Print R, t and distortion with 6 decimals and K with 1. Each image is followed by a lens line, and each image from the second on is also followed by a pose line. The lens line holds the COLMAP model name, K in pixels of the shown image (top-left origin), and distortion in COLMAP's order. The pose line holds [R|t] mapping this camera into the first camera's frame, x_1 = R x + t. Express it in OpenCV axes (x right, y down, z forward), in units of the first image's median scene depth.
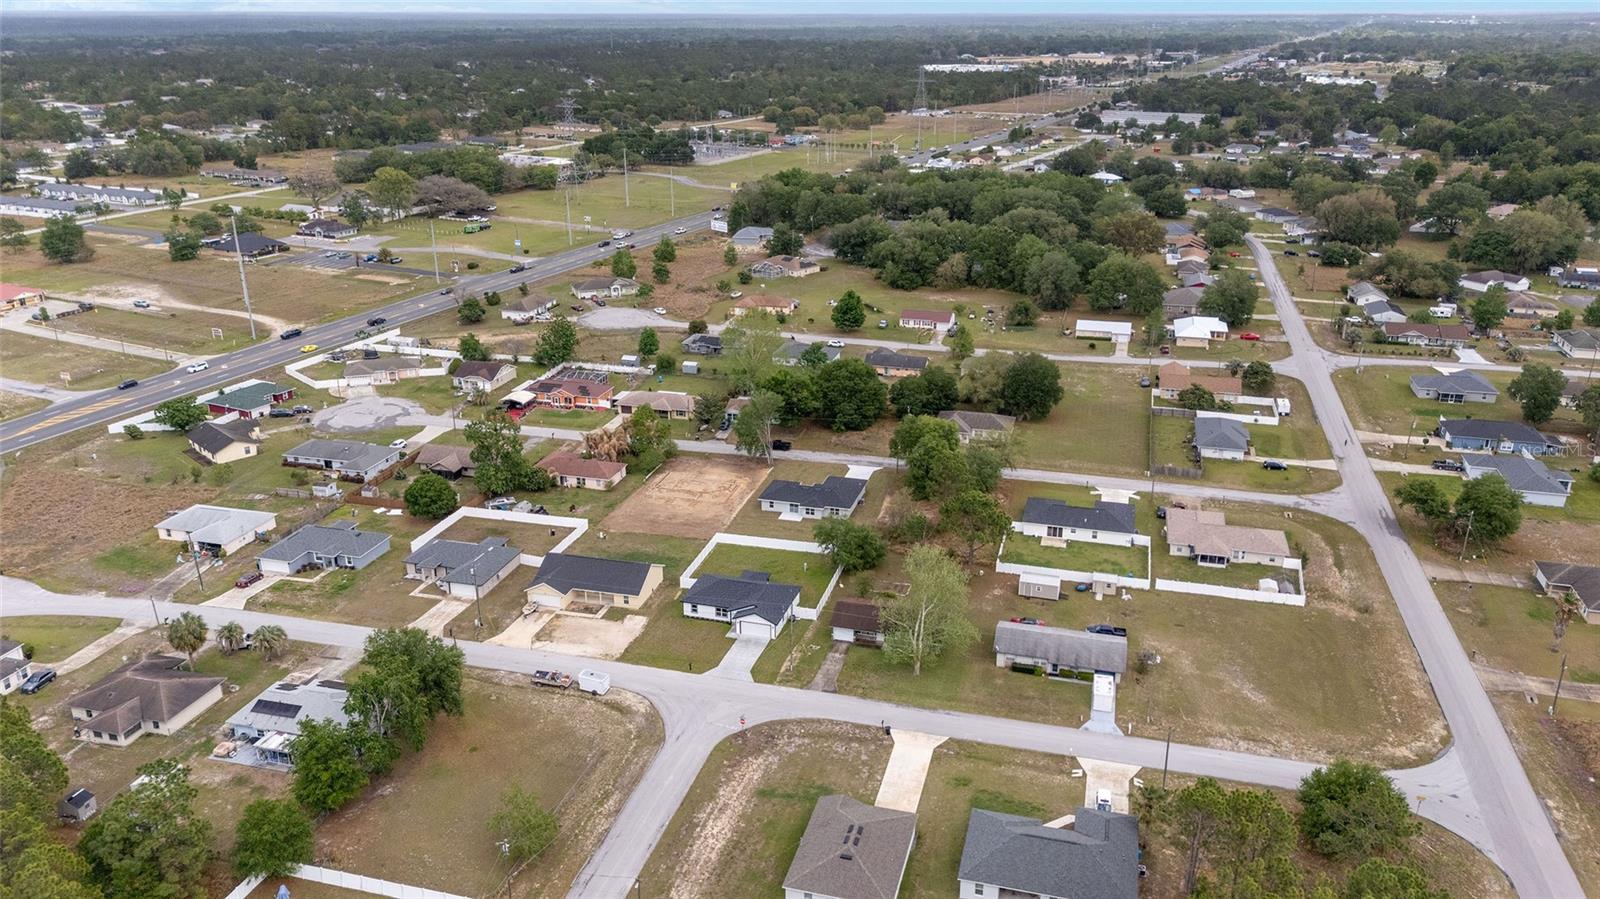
lens RADIAL K [[1167.5, 0, 803.0], [0, 1167.5, 447.4], [0, 0, 1]] dist [0.106365, -0.154216]
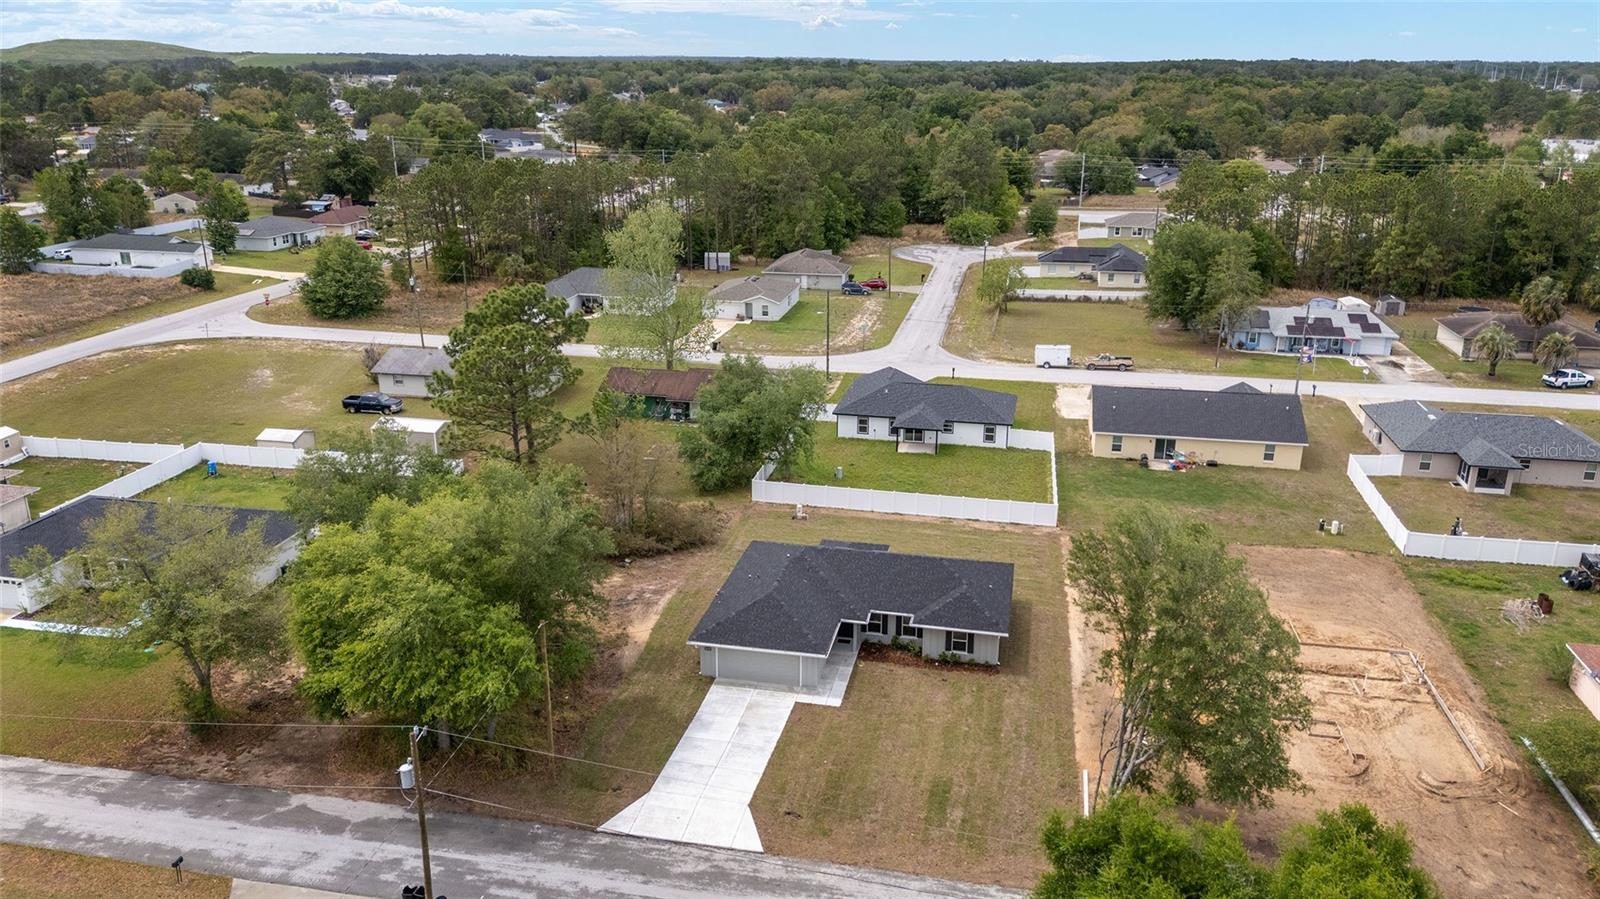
lens RADIAL K [[1162.5, 0, 800.0], [0, 1162.5, 449.5], [0, 0, 1]] dist [0.103458, -0.145411]
pose [[-0.997276, 0.020217, -0.070935, 0.038491], [-0.028384, 0.782454, 0.622061, -0.154788], [0.068080, 0.622380, -0.779749, 0.965256]]
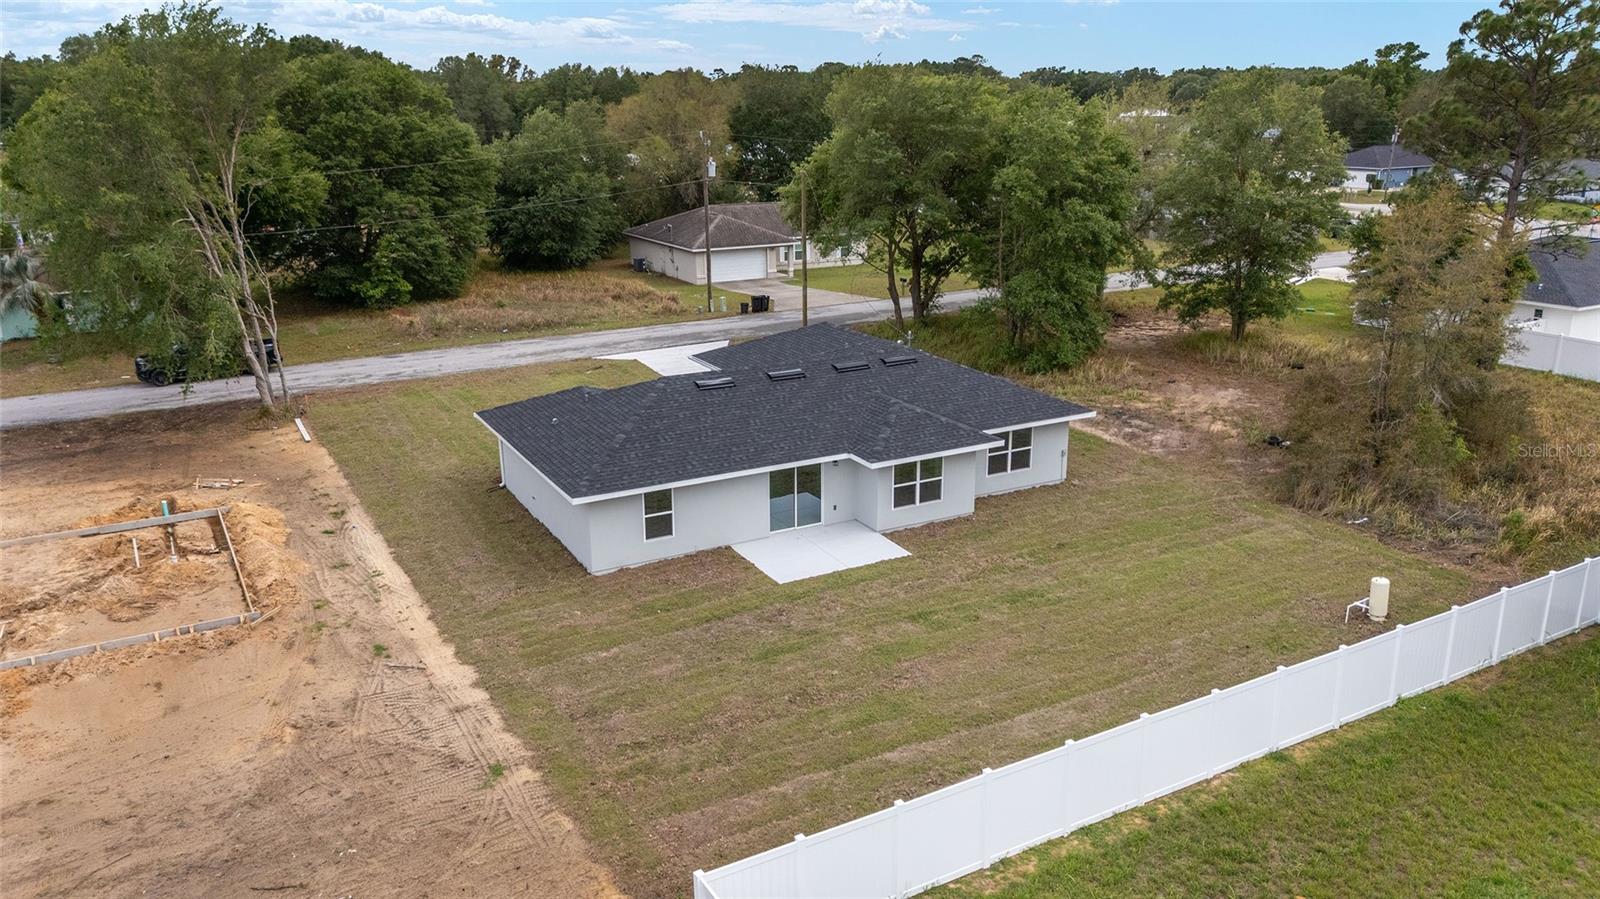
lens RADIAL K [[1174.3, 0, 801.2], [0, 1174.3, 455.1], [0, 0, 1]] dist [0.065723, -0.074136]
pose [[0.710071, -0.207750, 0.672784, -0.087000], [0.248203, 0.968003, 0.036952, 0.031323], [-0.658934, 0.140748, 0.738915, 0.678694]]
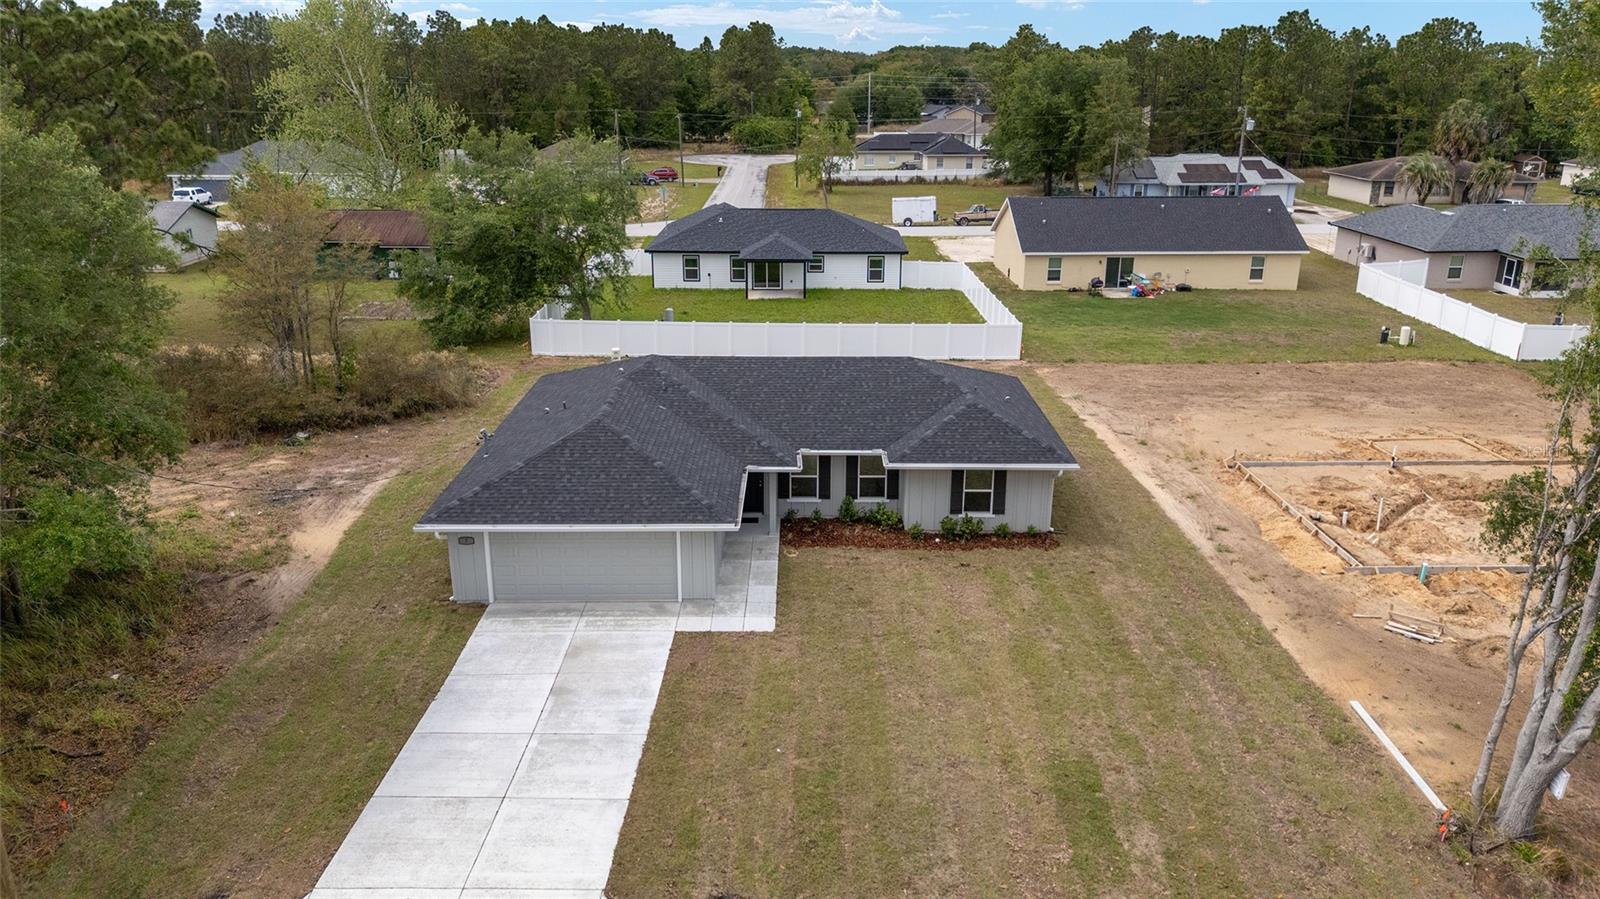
lens RADIAL K [[1167.5, 0, 803.0], [0, 1167.5, 447.4], [0, 0, 1]] dist [0.106365, -0.154216]
pose [[-0.959725, 0.084603, -0.267901, 0.039726], [-0.099215, 0.790071, 0.604933, -0.050088], [0.262840, 0.607149, -0.749857, 0.888076]]
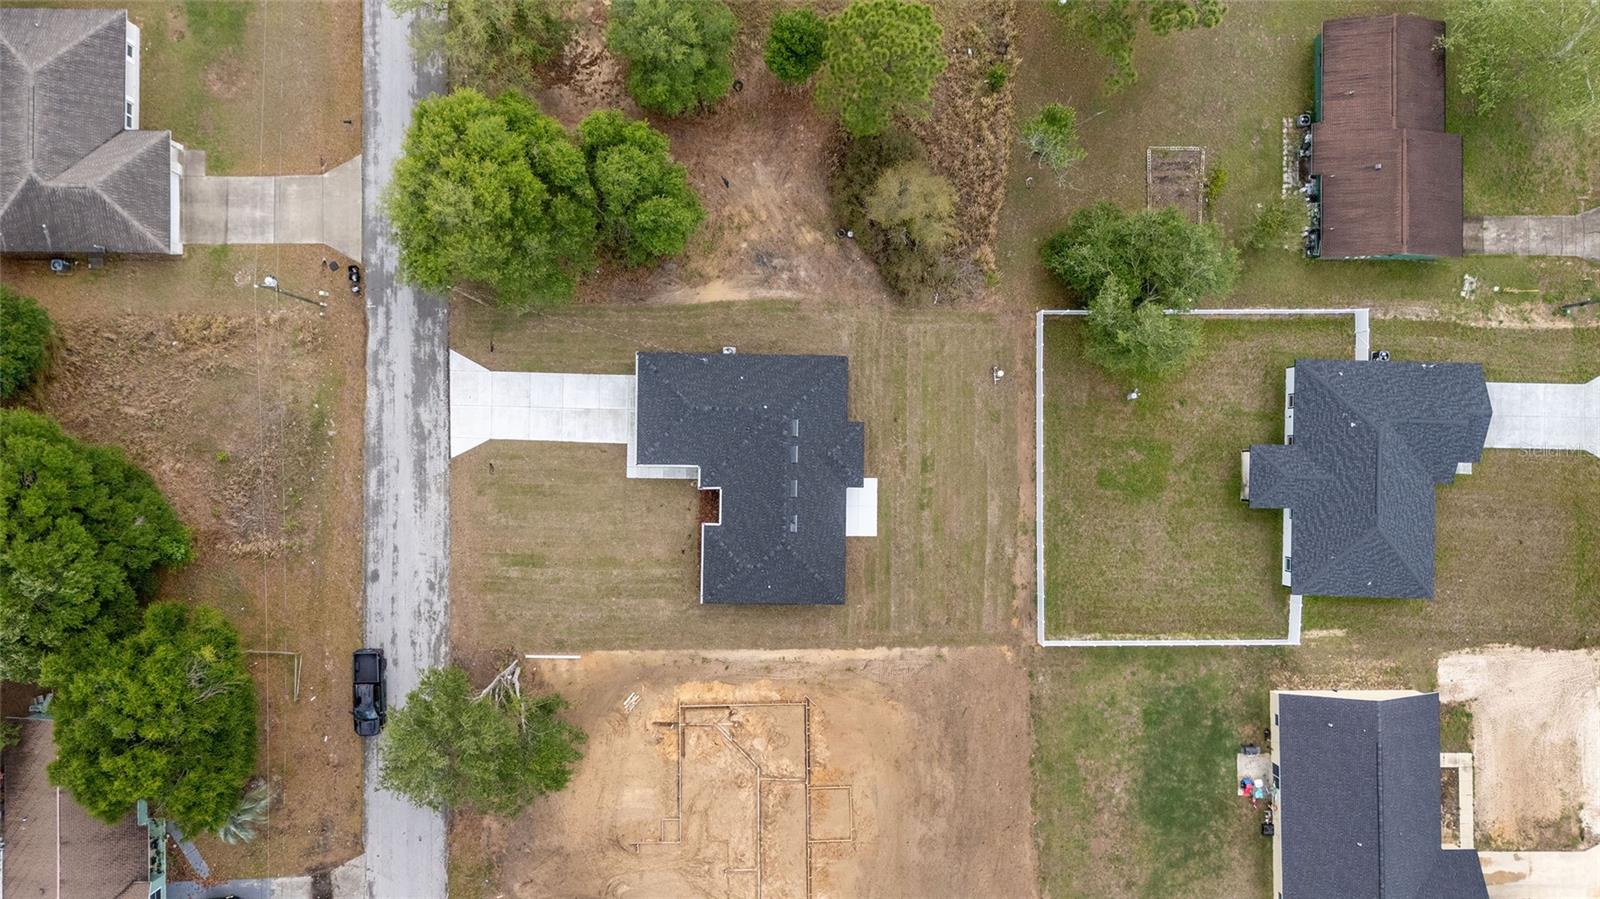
lens RADIAL K [[1162.5, 0, 800.0], [0, 1162.5, 449.5], [0, 0, 1]] dist [0.103458, -0.145411]
pose [[-0.263889, -0.964541, 0.004873, 0.009277], [0.308066, -0.079494, 0.948038, -0.245632], [-0.914034, 0.251678, 0.318120, 0.679759]]
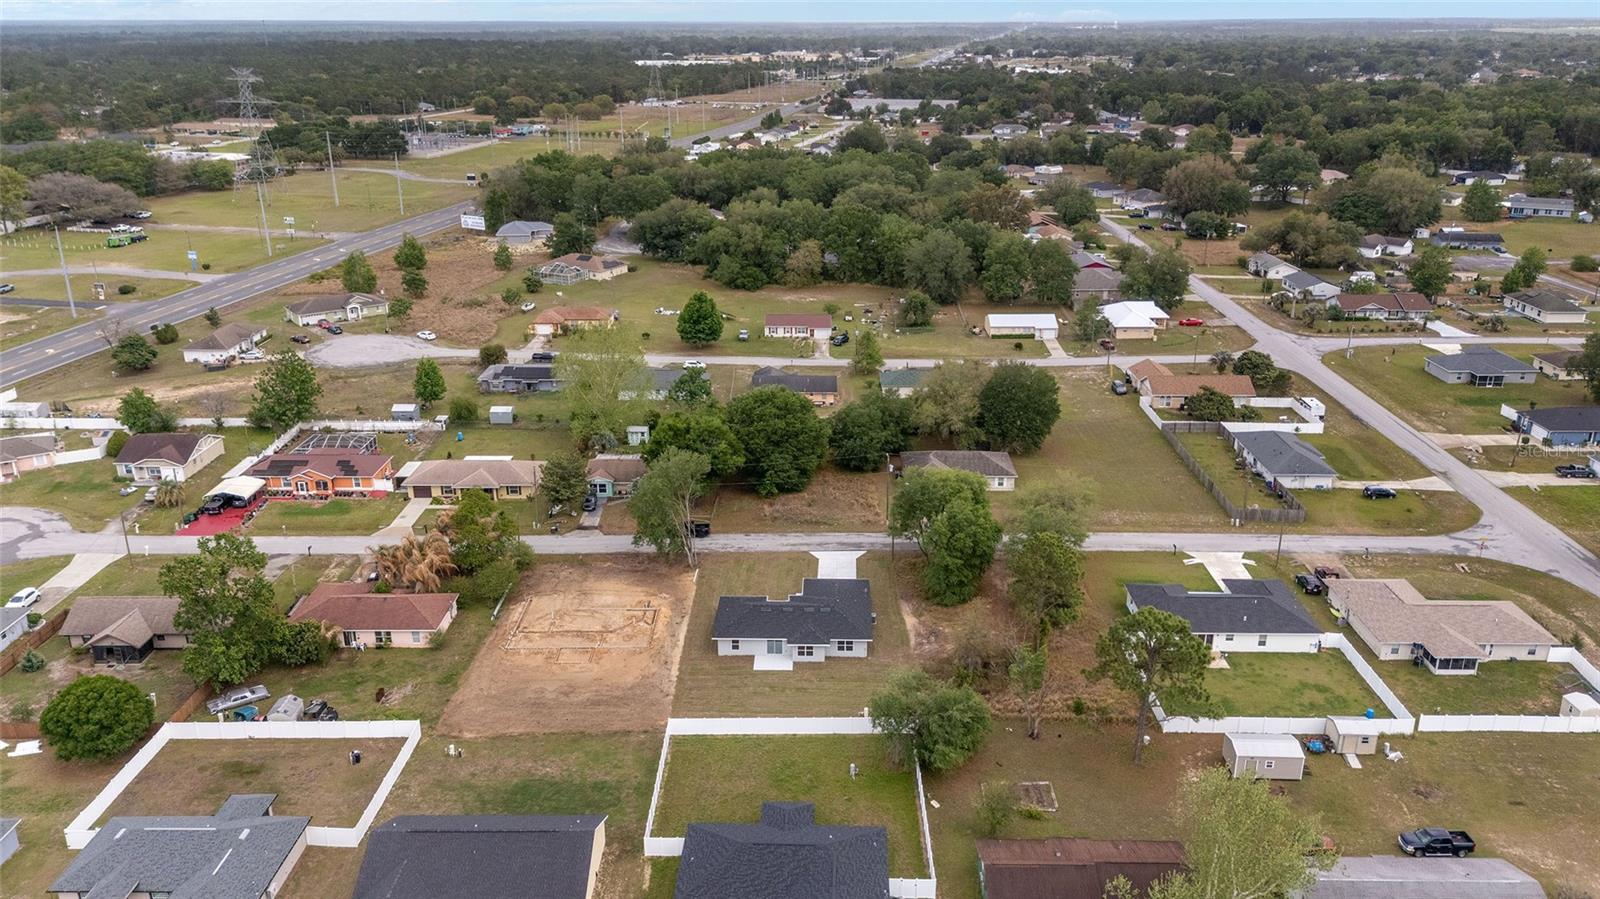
lens RADIAL K [[1179.8, 0, 800.0], [0, 1179.8, 449.5], [0, 0, 1]] dist [0.085444, -0.107313]
pose [[0.968332, -0.086397, 0.234243, -0.098885], [0.088168, 0.996101, 0.002917, -0.037995], [-0.233582, 0.017828, 0.972174, 0.312714]]
